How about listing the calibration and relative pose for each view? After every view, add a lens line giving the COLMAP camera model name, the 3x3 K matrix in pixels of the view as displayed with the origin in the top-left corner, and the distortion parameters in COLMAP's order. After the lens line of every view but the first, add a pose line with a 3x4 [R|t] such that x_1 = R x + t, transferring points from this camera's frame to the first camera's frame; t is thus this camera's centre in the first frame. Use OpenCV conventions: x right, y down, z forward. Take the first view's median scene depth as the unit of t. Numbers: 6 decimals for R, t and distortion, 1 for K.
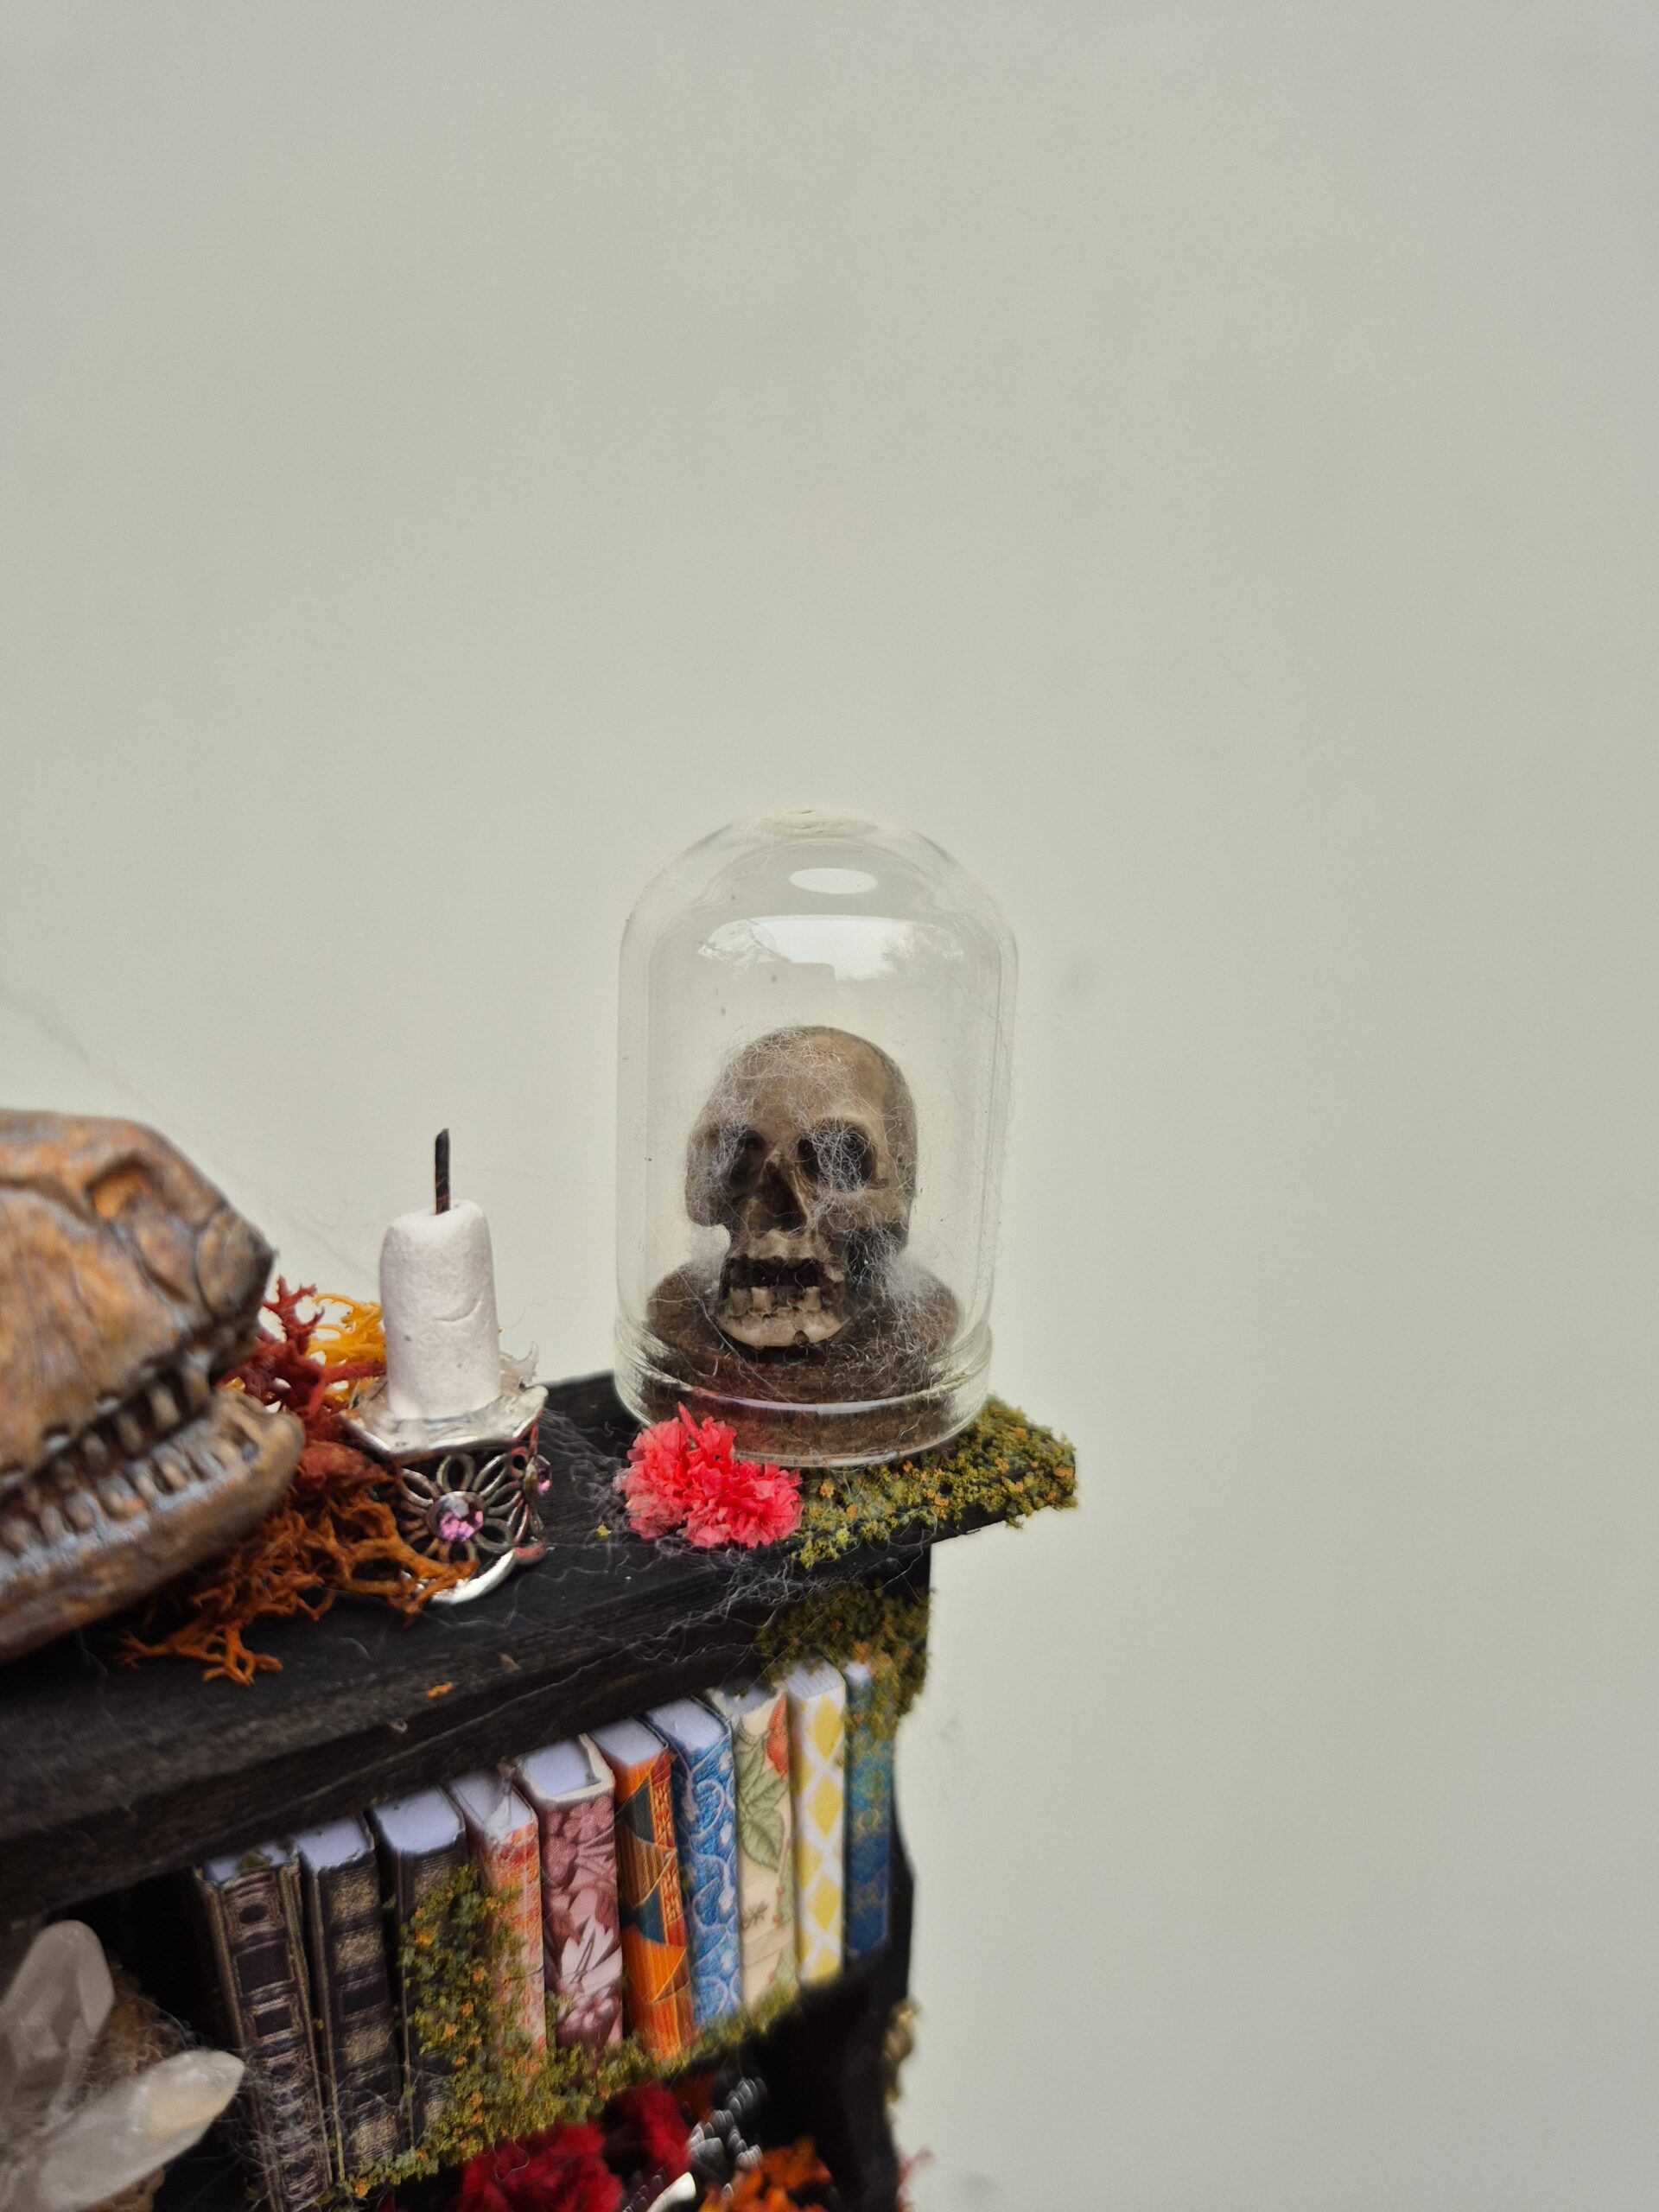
lens RADIAL K [[1727.5, 0, 836.2], [0, 1727.5, 1066.4], [0, 0, 1]] dist [0.000383, -0.120088]
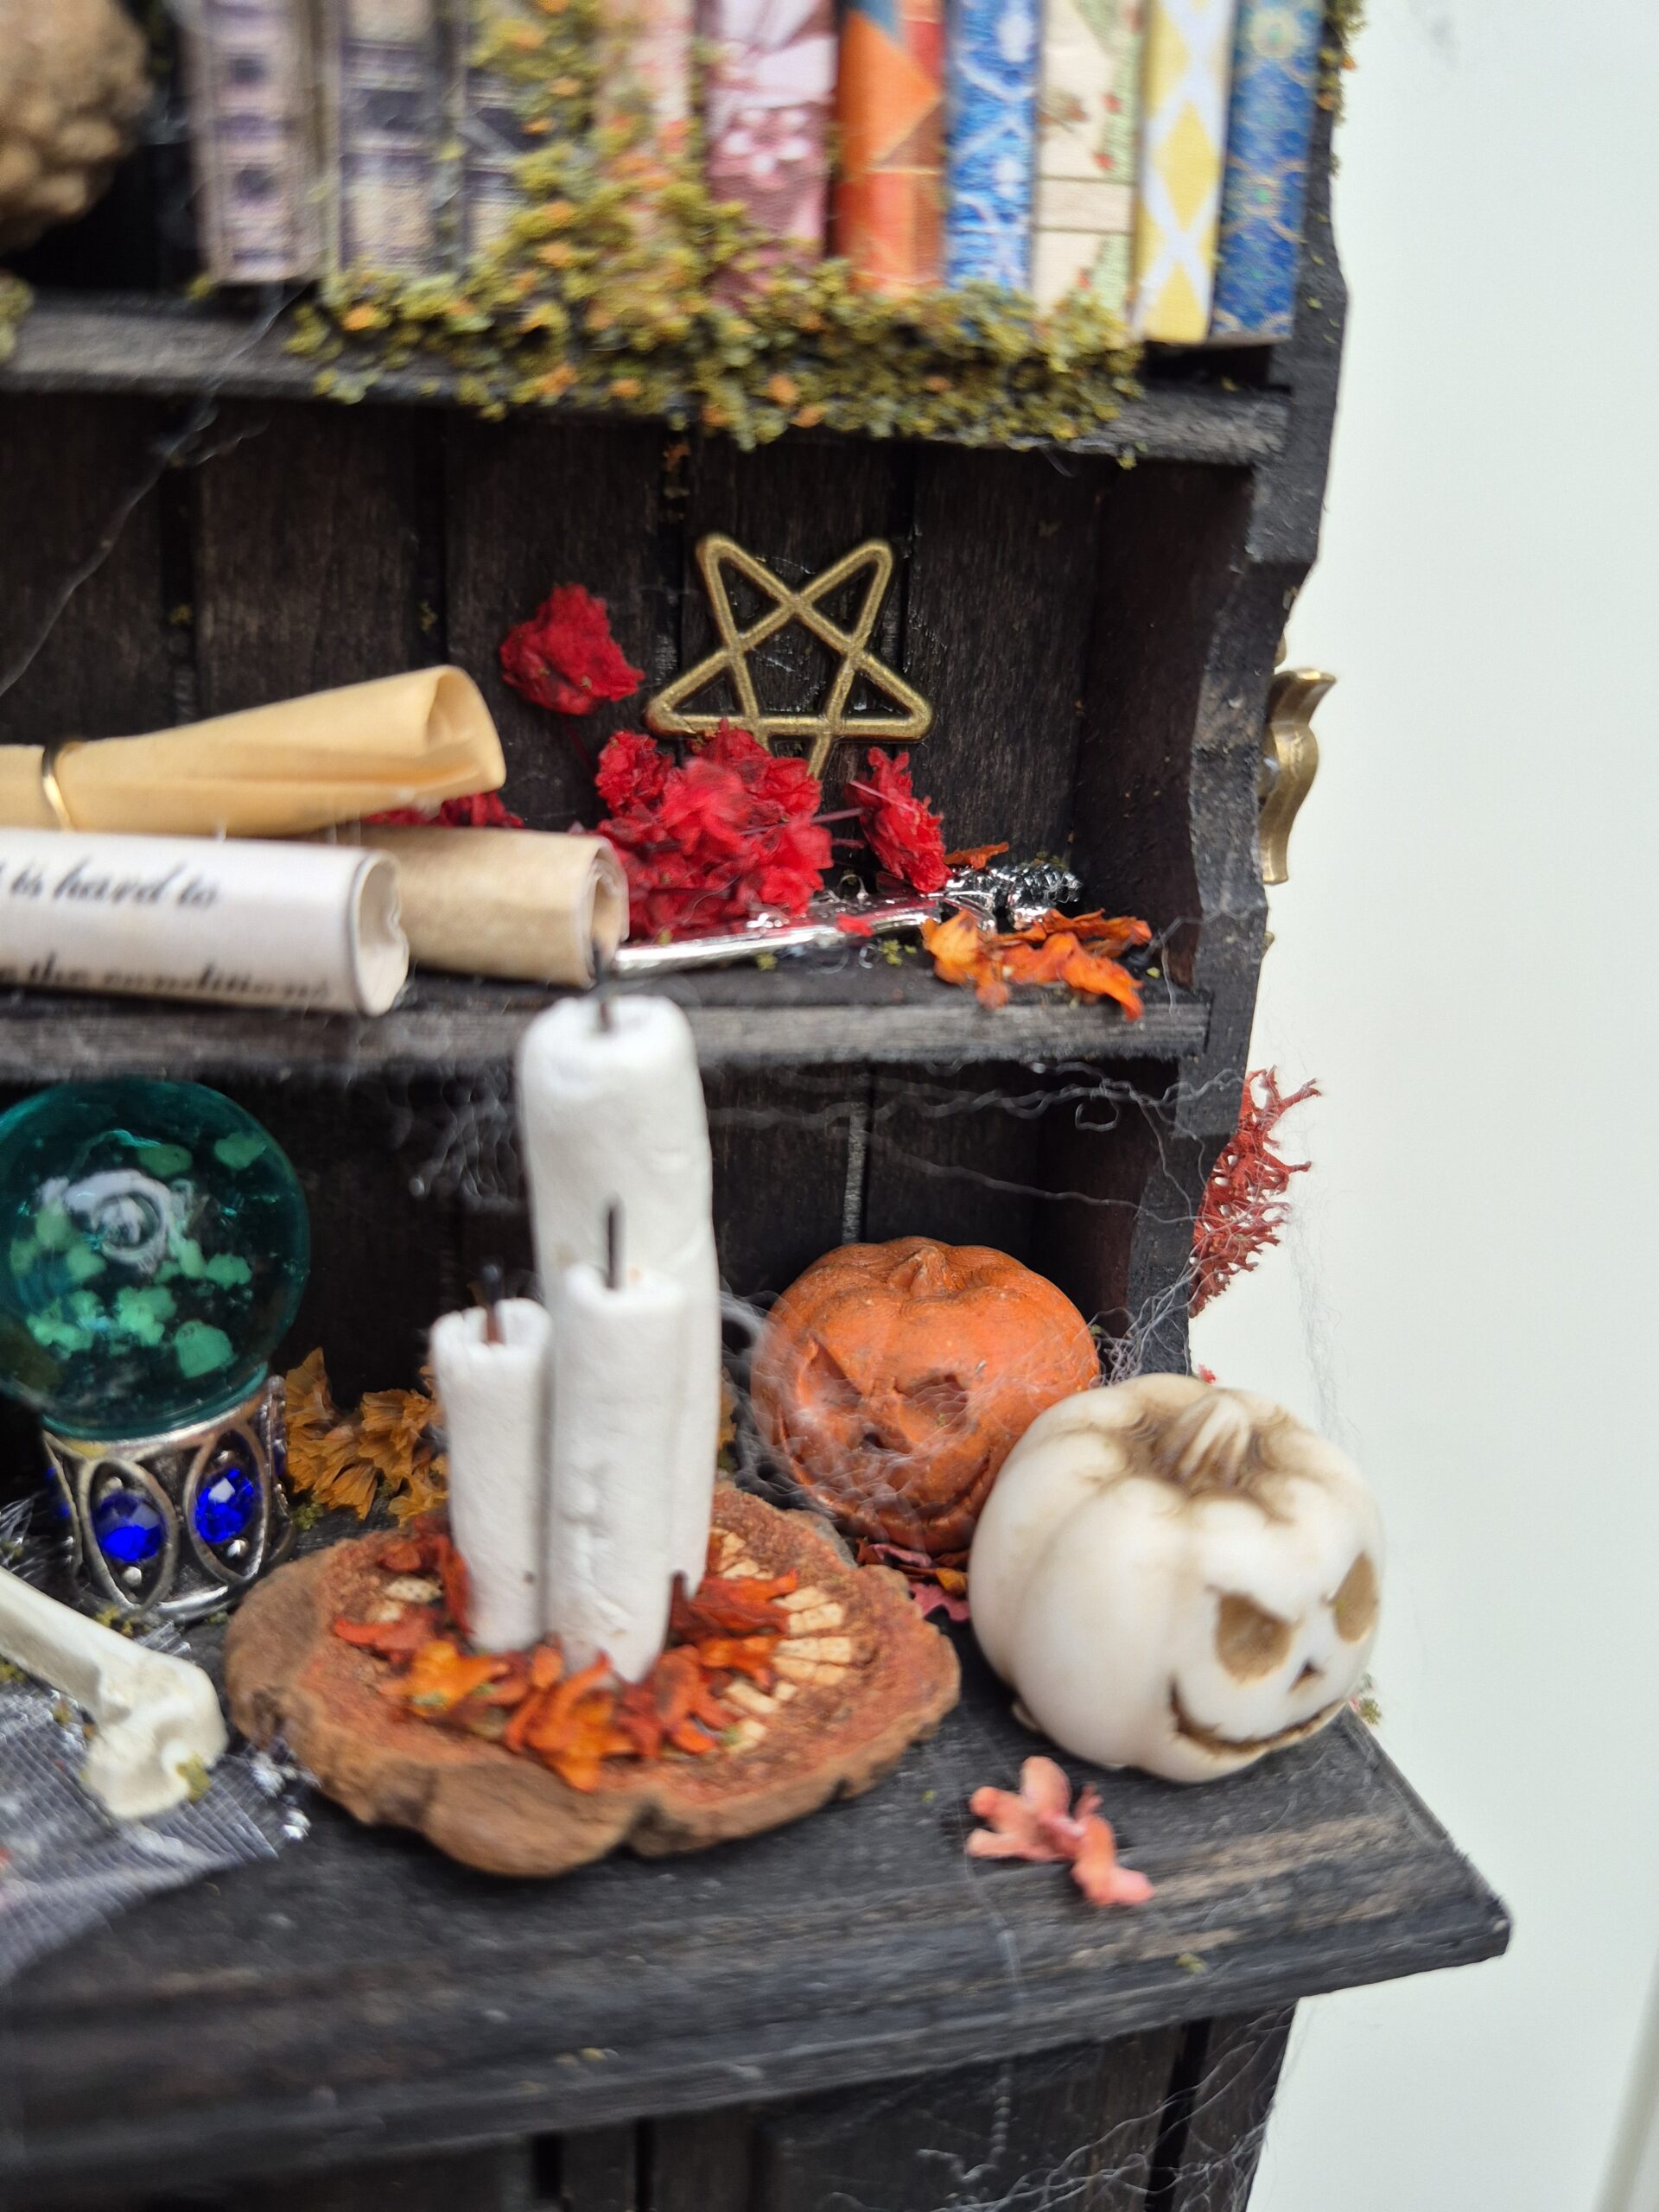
lens RADIAL K [[1727.5, 0, 841.0], [0, 1727.5, 1078.9], [0, 0, 1]] dist [0.000383, -0.120088]
pose [[0.952645, 0.122166, -0.278465, 0.095635], [-0.111229, 0.992282, 0.054805, 0.905232], [0.283011, -0.021236, 0.958881, 0.450952]]
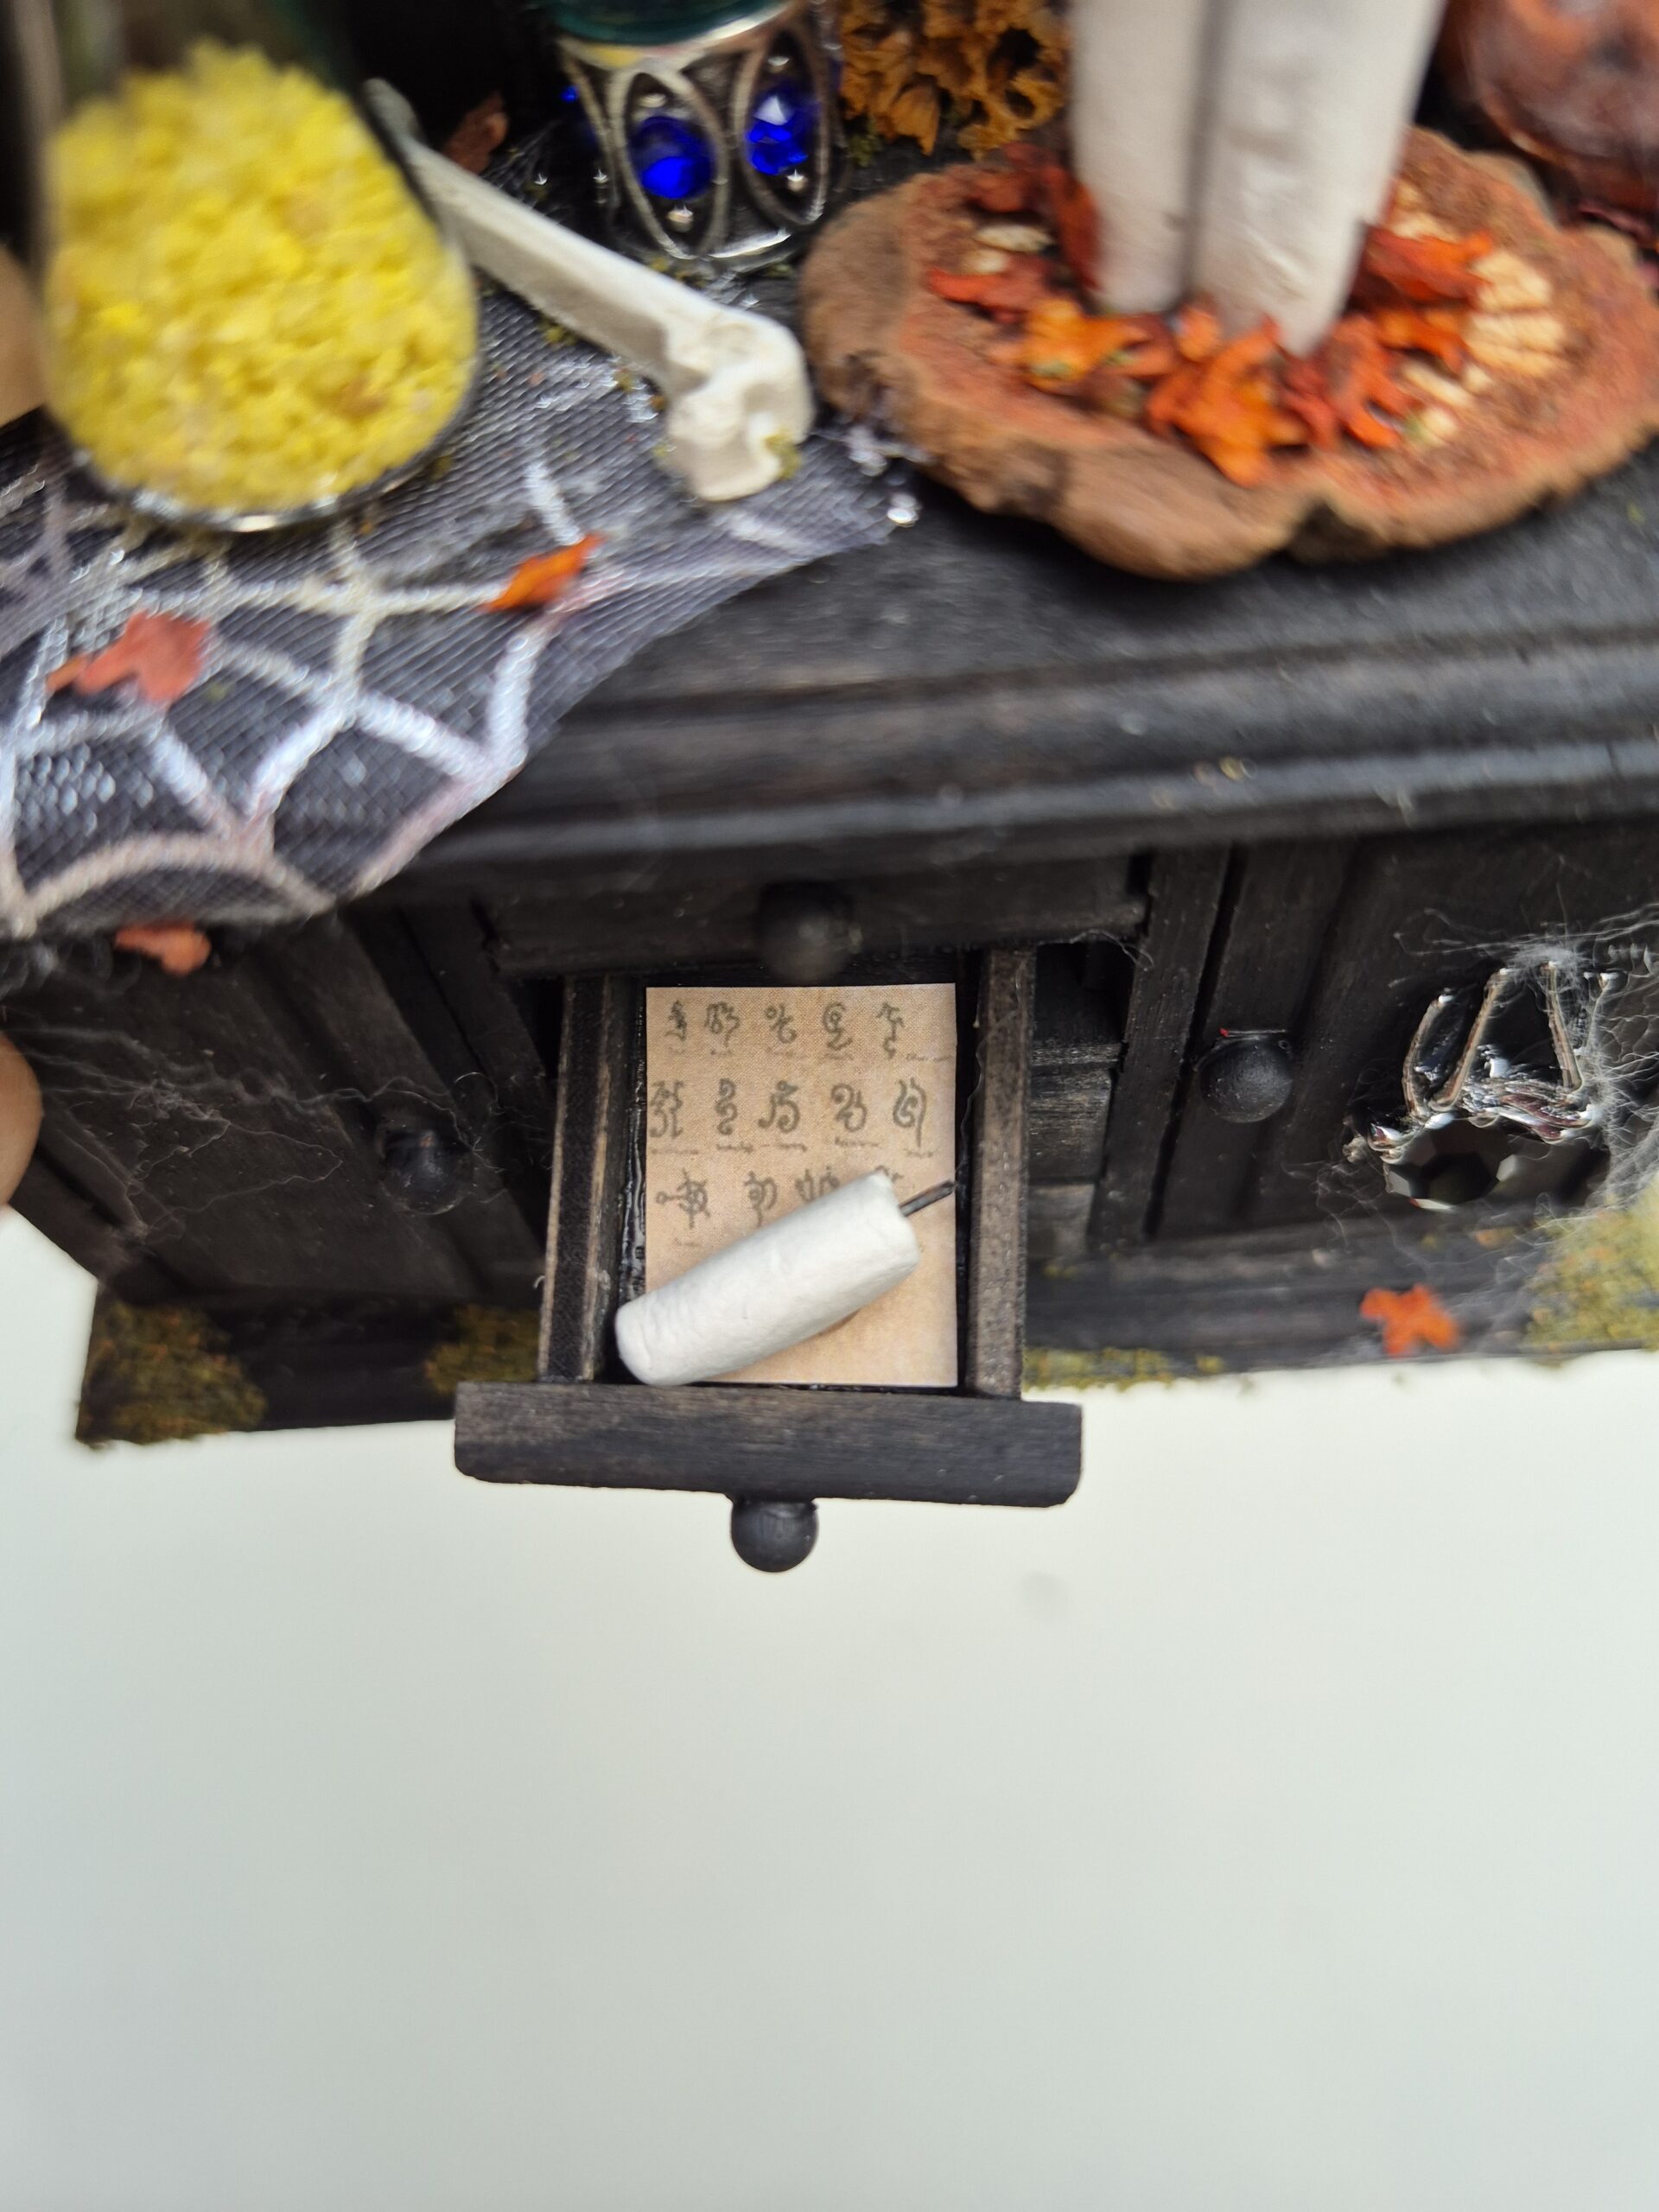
lens RADIAL K [[1727.5, 0, 830.8], [0, 1727.5, 1108.0], [0, 0, 1]] dist [0.000383, -0.120088]
pose [[0.865417, 0.388038, -0.316987, -0.015165], [-0.045971, 0.691466, 0.720945, 0.970975], [0.498940, -0.609345, 0.616245, 0.518973]]
